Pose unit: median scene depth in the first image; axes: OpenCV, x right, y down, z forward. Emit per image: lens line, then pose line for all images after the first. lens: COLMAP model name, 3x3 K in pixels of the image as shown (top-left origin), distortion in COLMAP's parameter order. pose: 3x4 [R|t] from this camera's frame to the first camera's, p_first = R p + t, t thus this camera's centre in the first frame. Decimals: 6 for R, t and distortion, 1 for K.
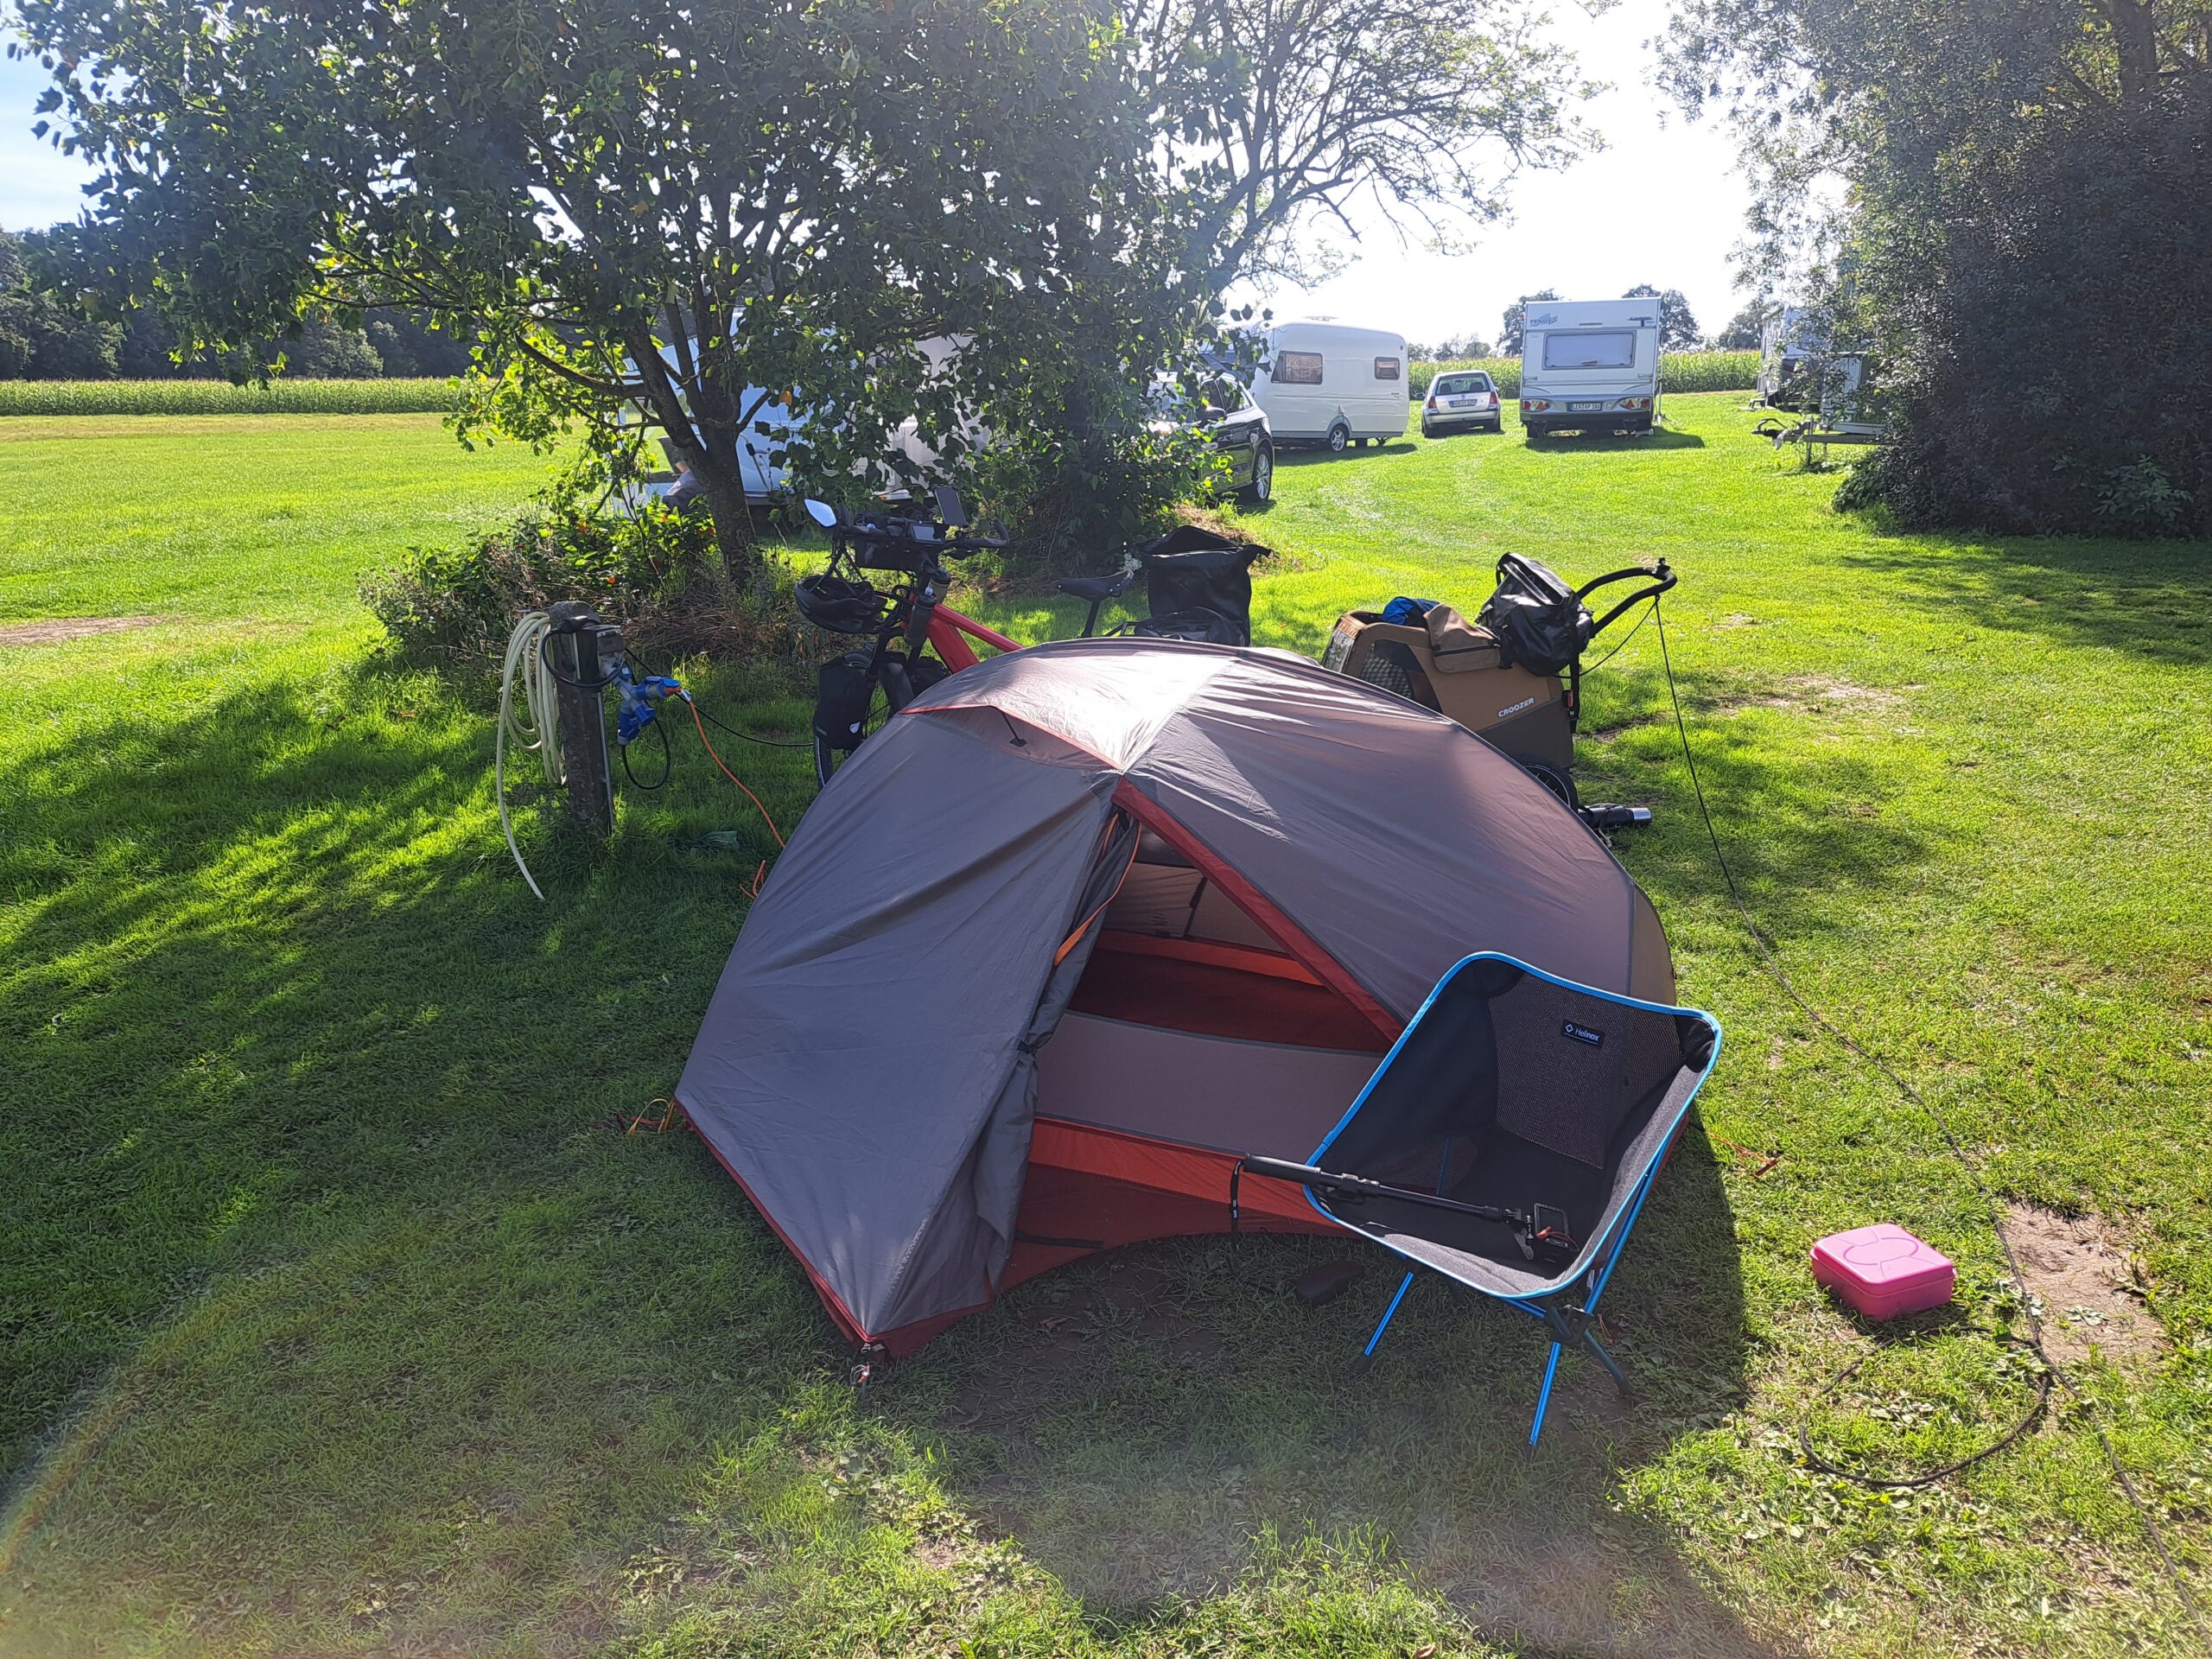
lens RADIAL K [[1560.3, 0, 1106.0], [0, 1560.3, 829.5], [0, 0, 1]] dist [0.035875, -0.042838]
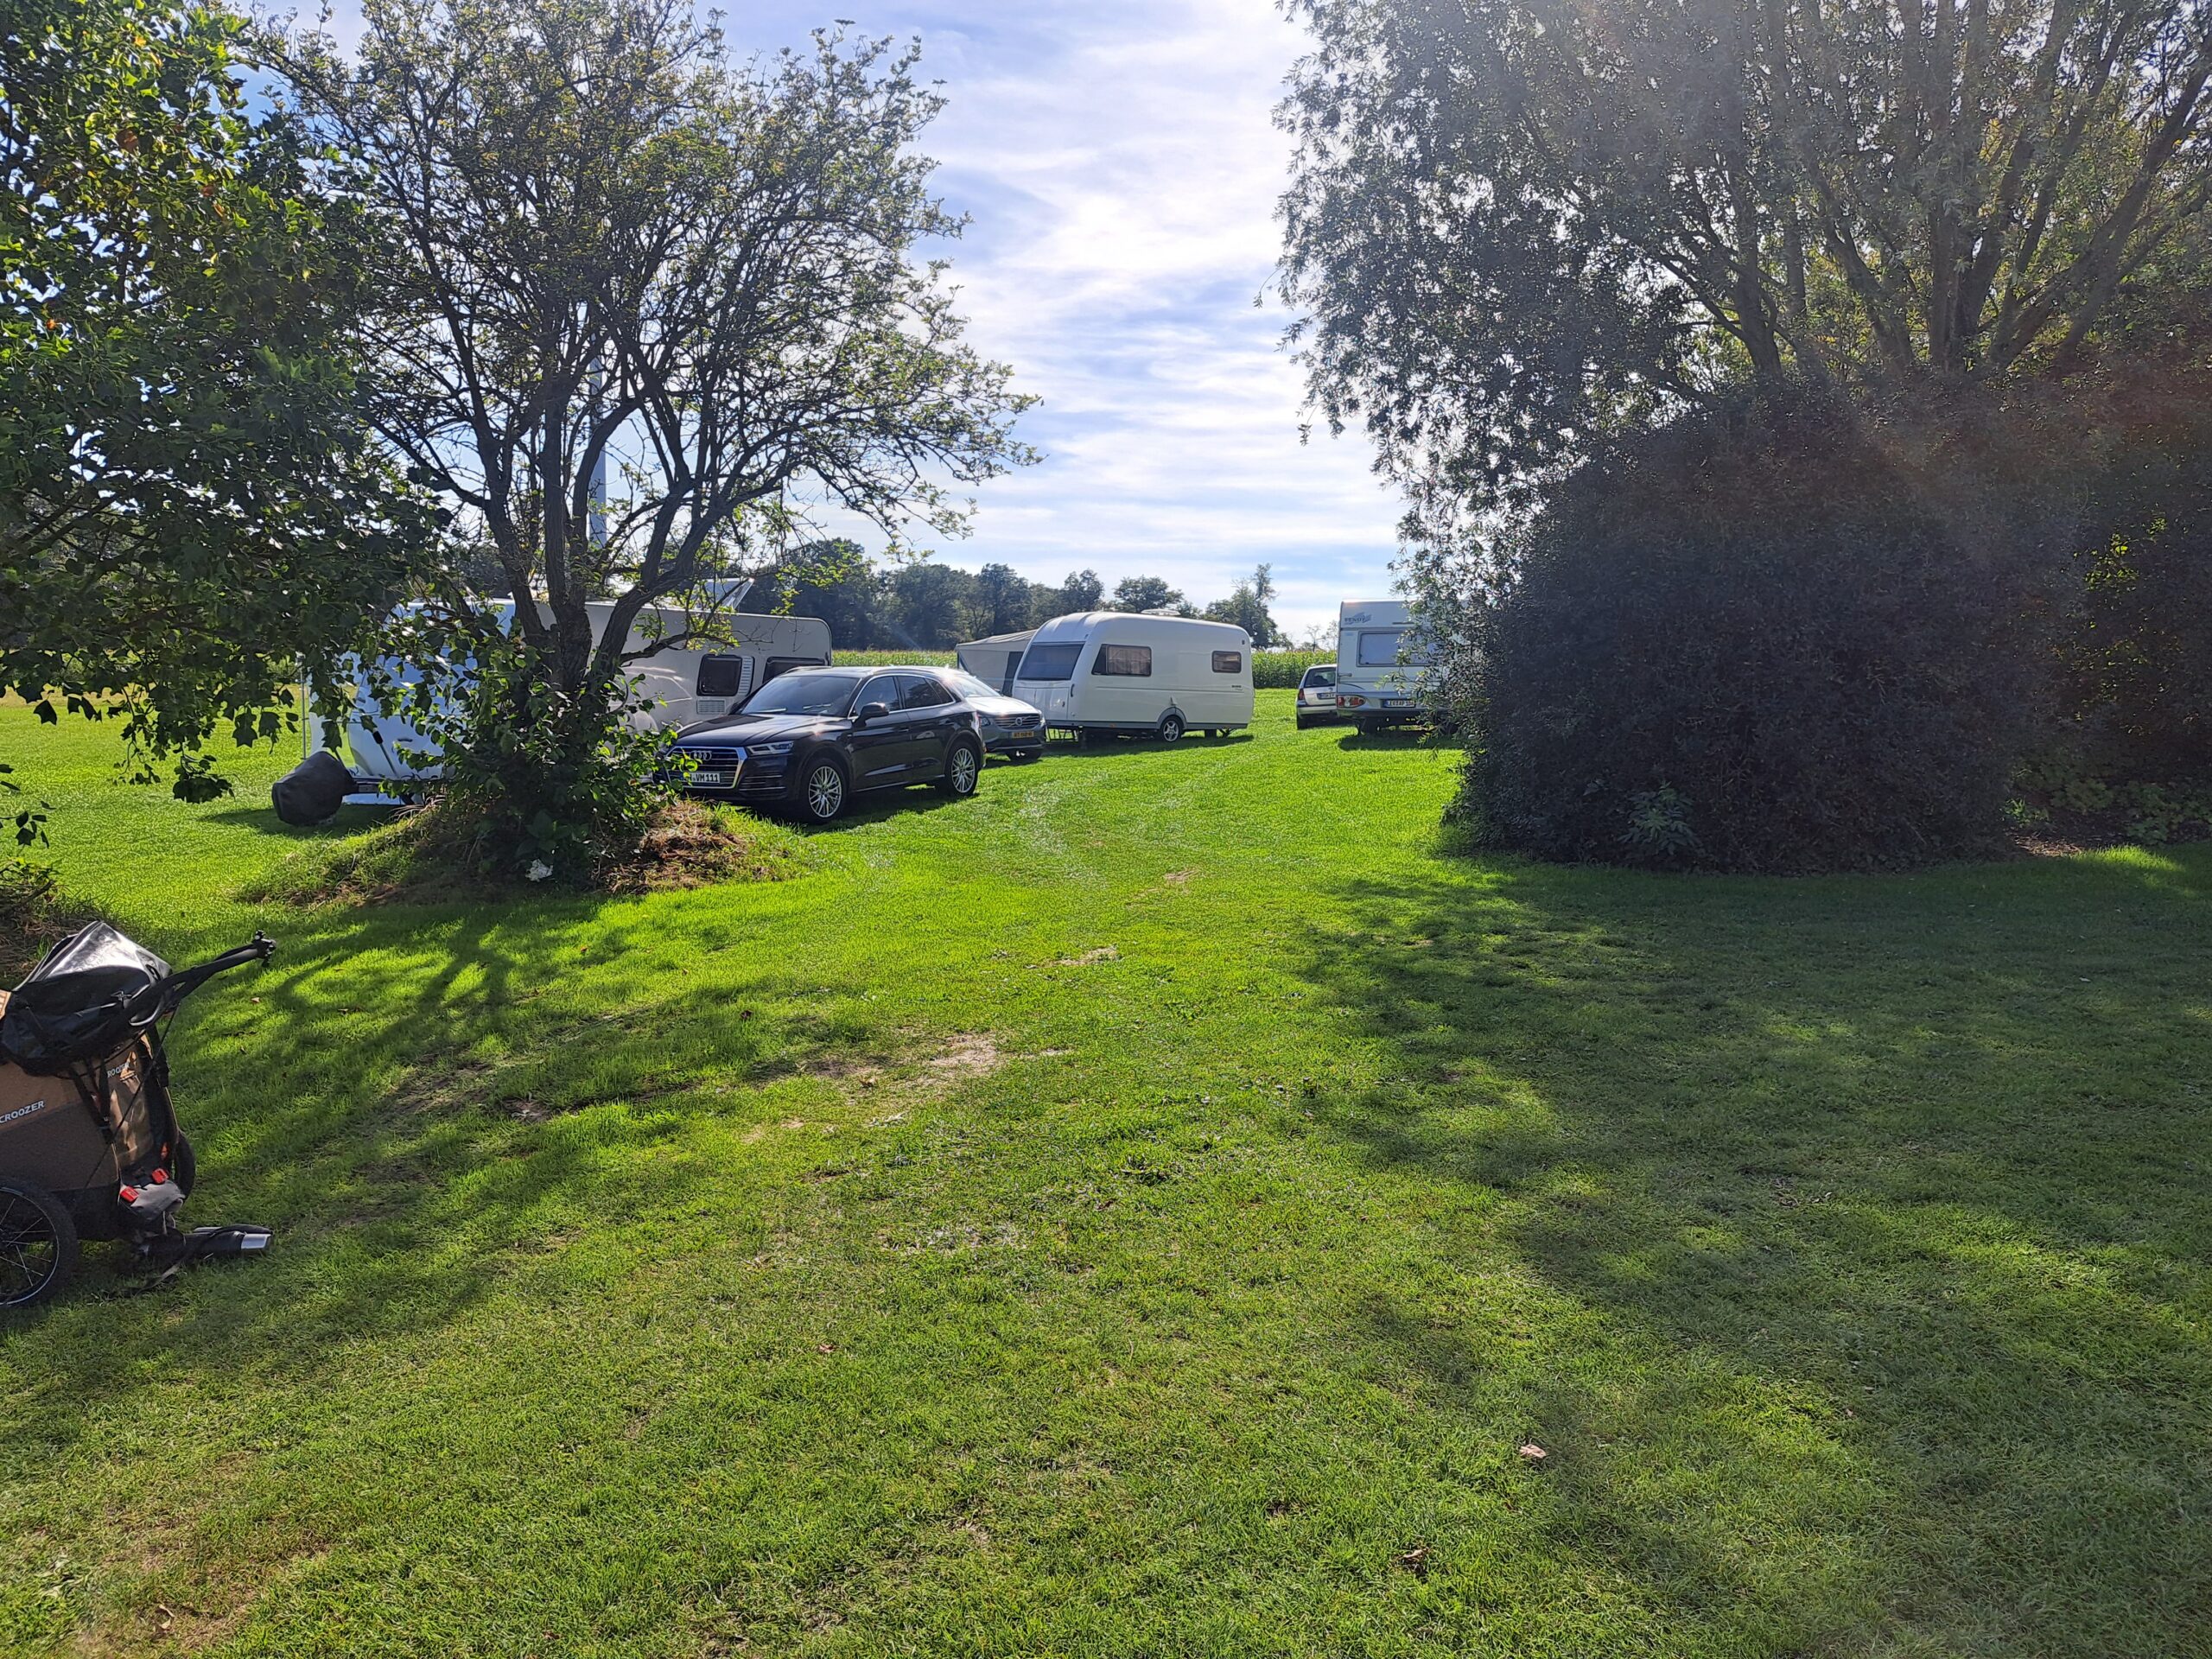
lens RADIAL K [[1560.3, 0, 1106.0], [0, 1560.3, 829.5], [0, 0, 1]] dist [0.035875, -0.042838]
pose [[0.996919, 0.023722, -0.074760, 0.185072], [-0.036015, 0.985190, -0.167639, -0.021376], [0.069676, 0.169815, 0.983010, 0.040583]]
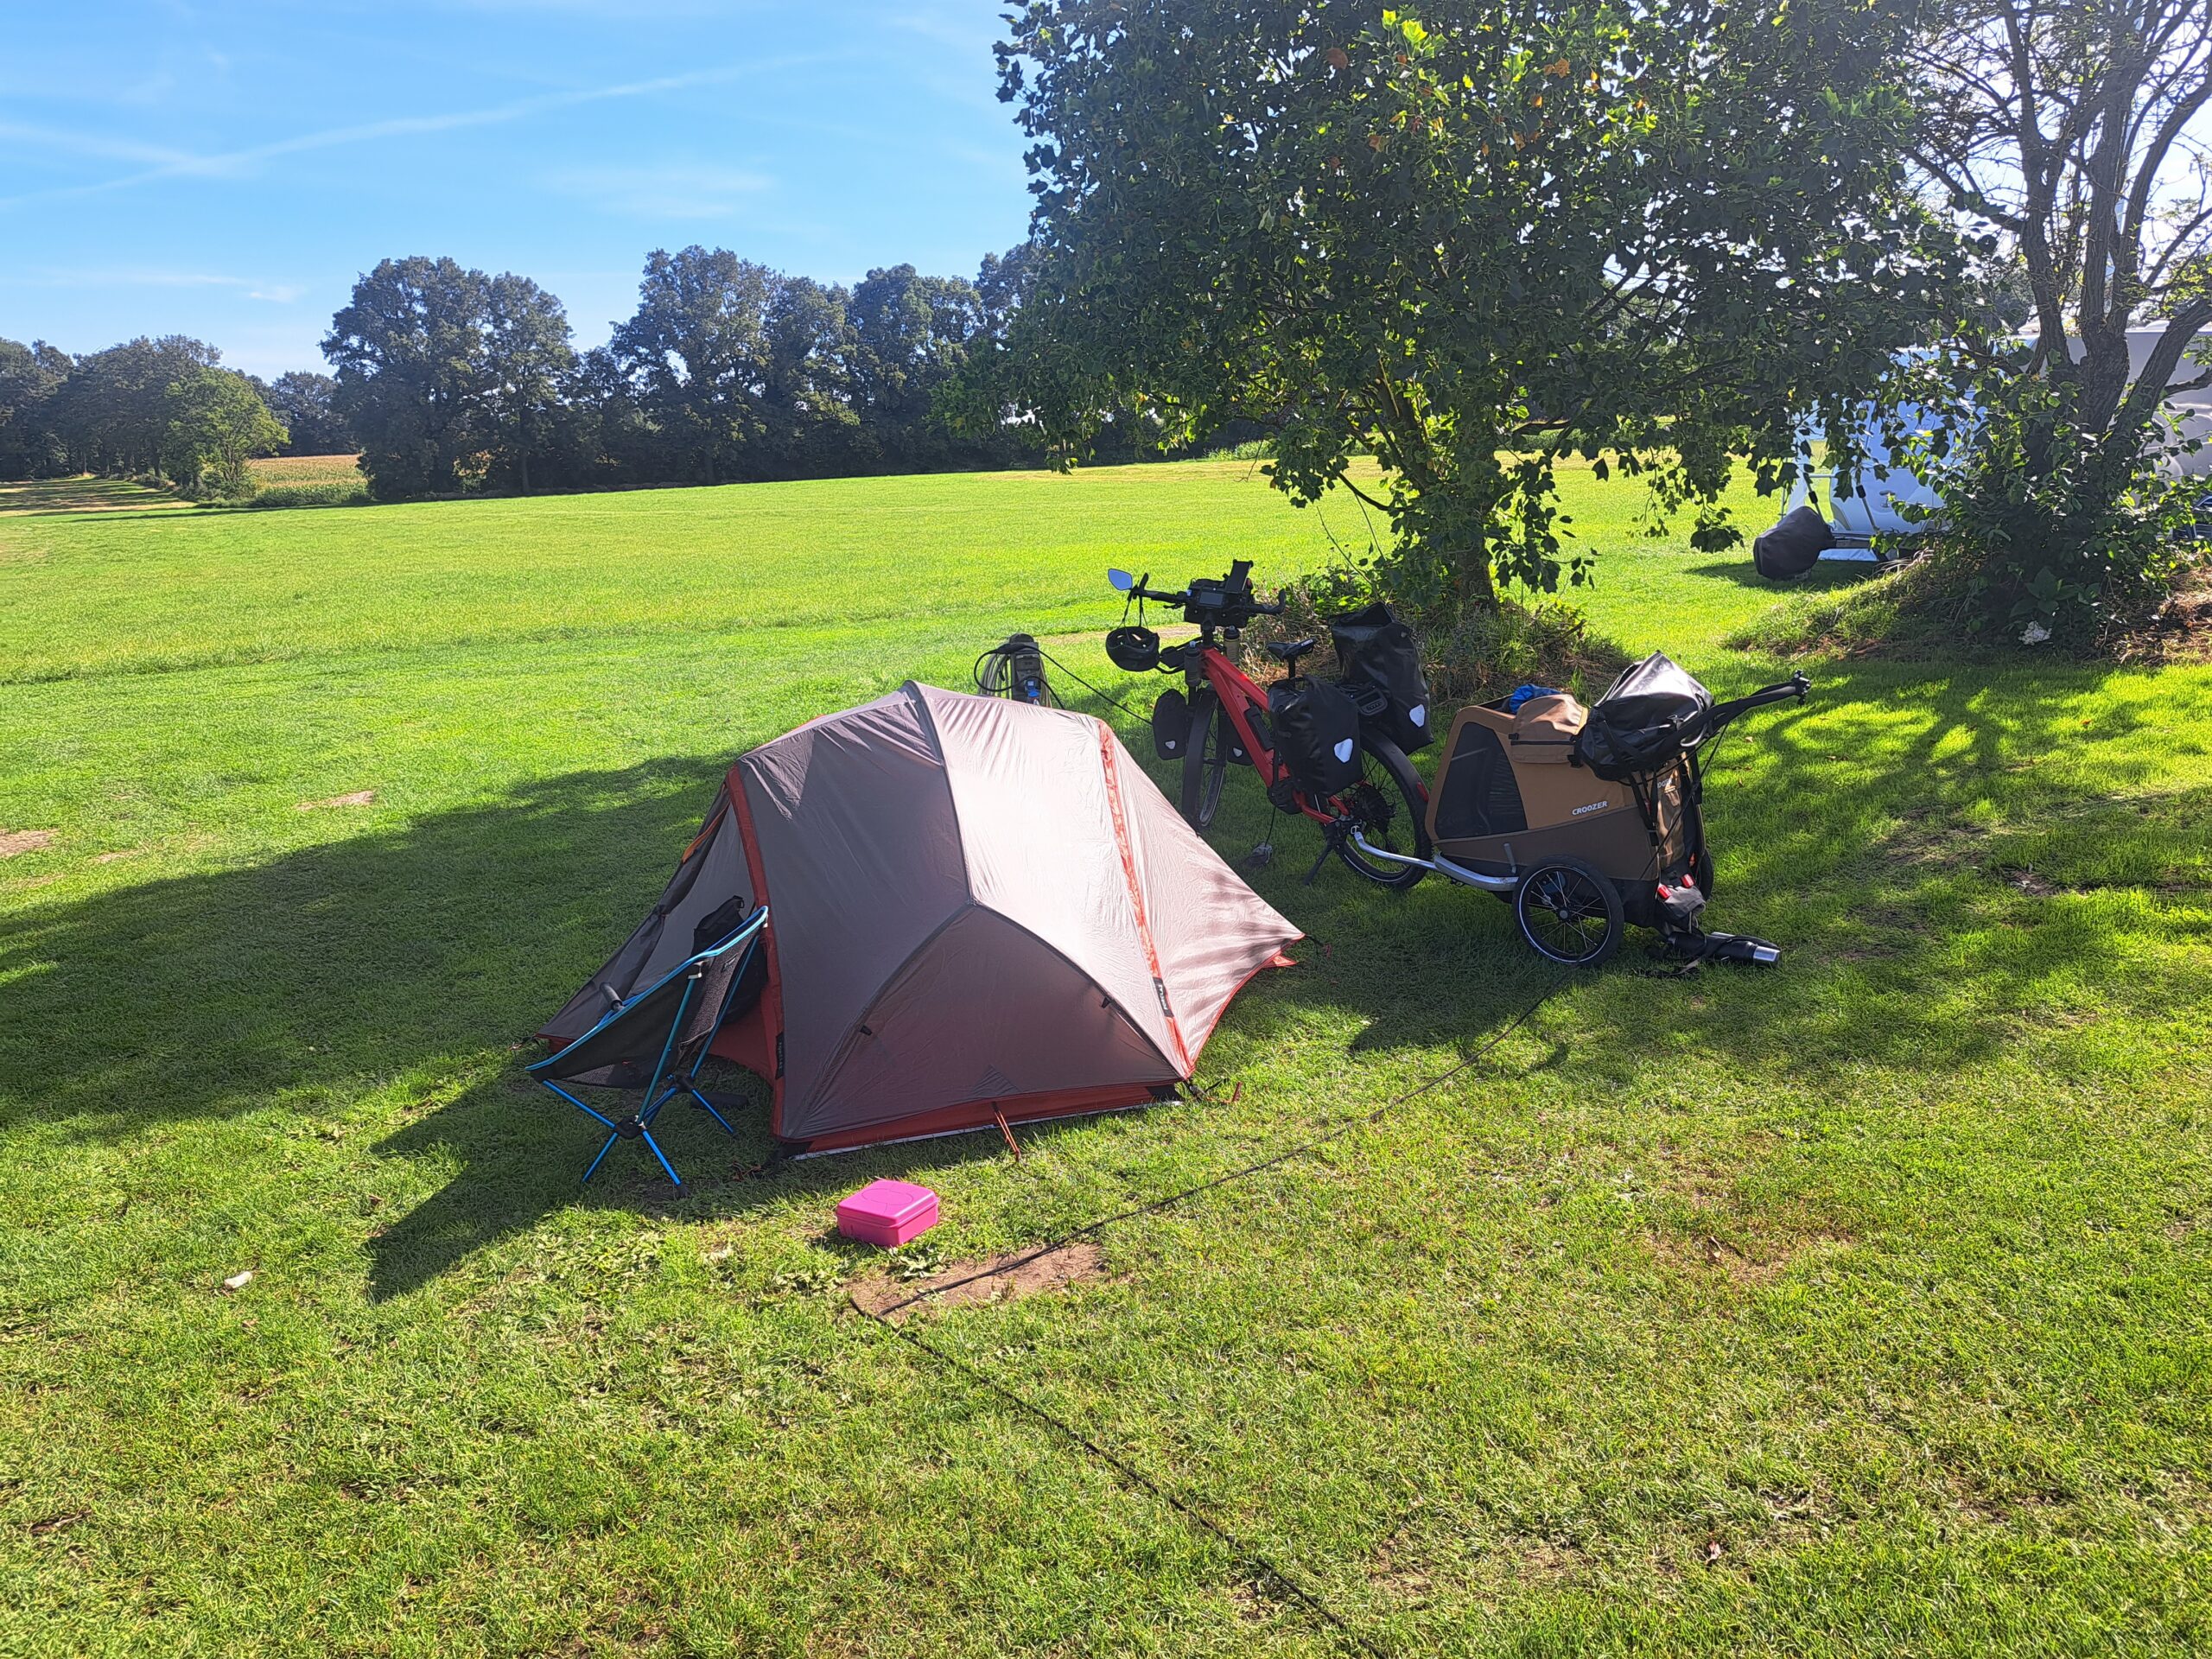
lens RADIAL K [[1547.2, 0, 1106.0], [0, 1547.2, 829.5], [0, 0, 1]] dist [0.043480, -0.040980]
pose [[0.614101, 0.170838, -0.770515, 0.168339], [-0.181172, 0.980734, 0.073053, -0.014441], [0.768151, 0.094734, 0.633221, 0.026997]]
